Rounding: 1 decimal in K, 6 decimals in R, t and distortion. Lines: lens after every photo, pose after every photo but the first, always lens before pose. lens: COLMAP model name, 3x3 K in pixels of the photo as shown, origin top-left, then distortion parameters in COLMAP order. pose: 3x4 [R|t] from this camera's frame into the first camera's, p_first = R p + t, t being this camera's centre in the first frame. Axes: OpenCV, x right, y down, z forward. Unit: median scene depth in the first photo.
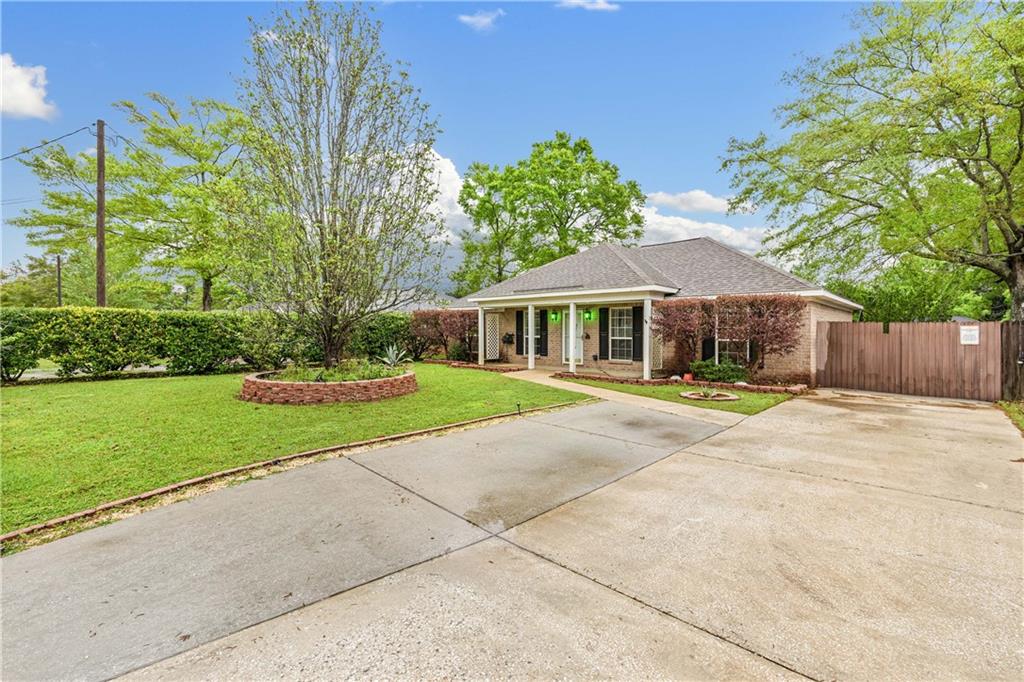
lens RADIAL K [[443.5, 0, 517.7], [0, 443.5, 336.9], [0, 0, 1]] dist [-0.000954, -0.000270]
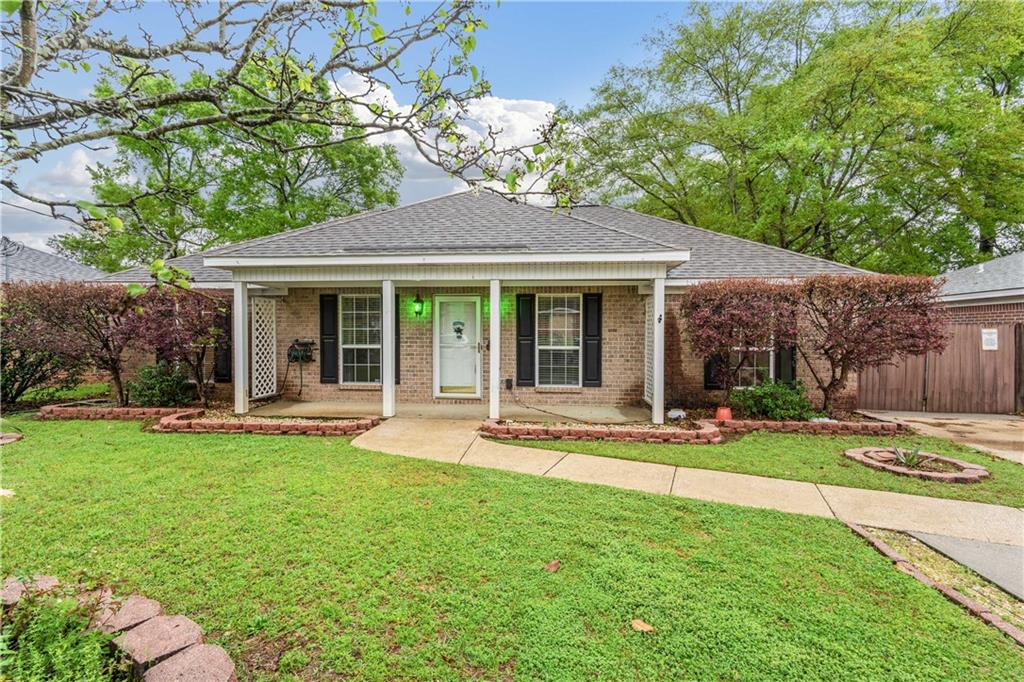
lens RADIAL K [[449.4, 0, 514.1], [0, 449.4, 346.0], [0, 0, 1]] dist [-0.003111, -0.000401]
pose [[0.790887, -0.019648, 0.611646, -0.158463], [0.010053, 0.999767, 0.019116, -0.010781], [-0.611879, -0.008969, 0.790900, 0.548637]]
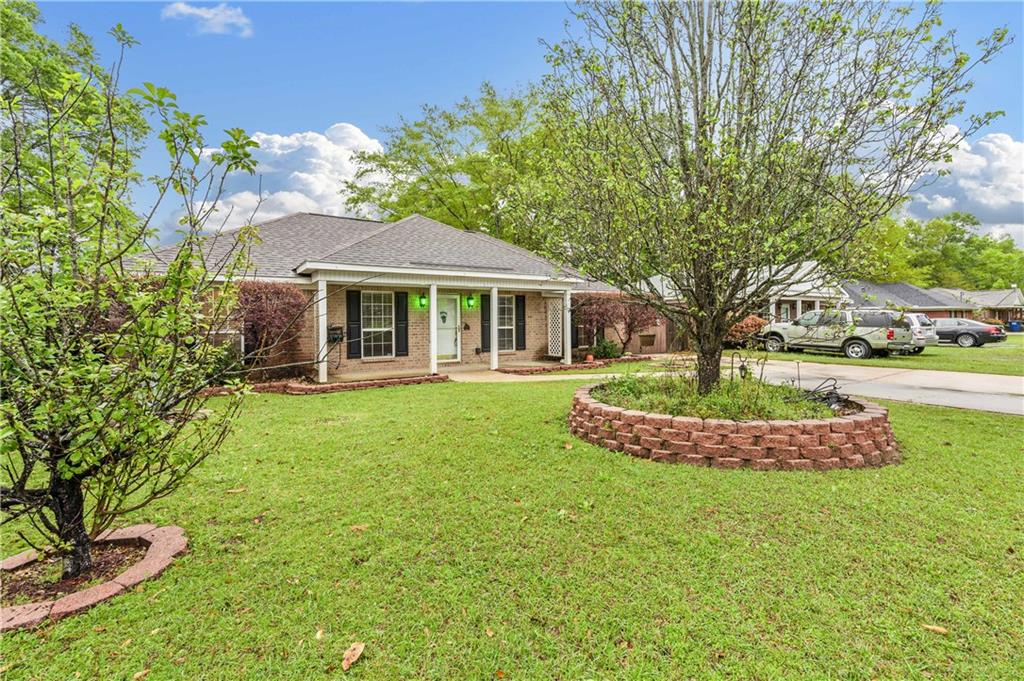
lens RADIAL K [[443.5, 0, 517.7], [0, 443.5, 336.4], [0, 0, 1]] dist [-0.000954, -0.000270]
pose [[0.244327, -0.046576, 0.968574, -0.640617], [0.019281, 0.998882, 0.043170, -0.017807], [-0.969501, 0.008128, 0.244952, 0.701945]]
